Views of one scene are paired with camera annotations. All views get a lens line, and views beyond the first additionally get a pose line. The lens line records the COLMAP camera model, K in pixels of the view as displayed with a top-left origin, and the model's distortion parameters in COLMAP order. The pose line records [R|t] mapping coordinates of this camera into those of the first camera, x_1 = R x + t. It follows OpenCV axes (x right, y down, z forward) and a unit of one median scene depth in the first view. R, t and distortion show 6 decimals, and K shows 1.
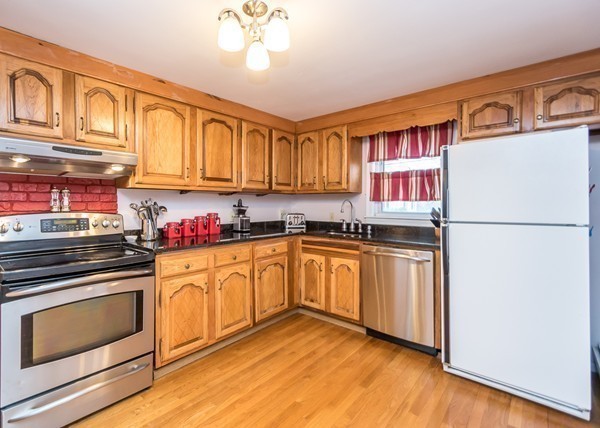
lens RADIAL K [[279.5, 0, 300.9], [0, 279.5, 204.7], [0, 0, 1]] dist [-0.000816, -0.000528]
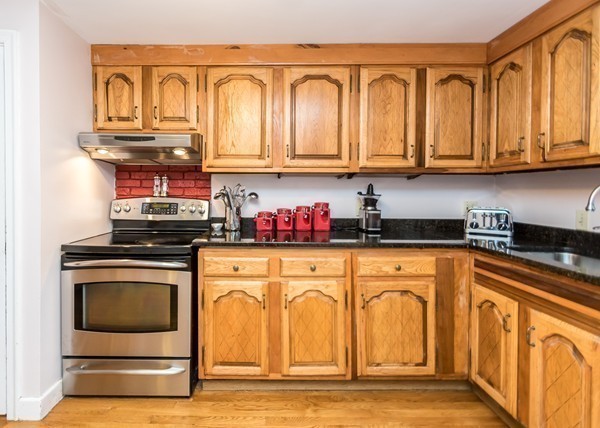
lens RADIAL K [[294.8, 0, 301.4], [0, 294.8, 195.6], [0, 0, 1]] dist [0.001870, 0.000041]
pose [[0.634109, 0.010160, -0.773177, 0.269153], [-0.008111, 0.999946, 0.006488, 0.006316], [0.773201, 0.002157, 0.634157, 0.462827]]
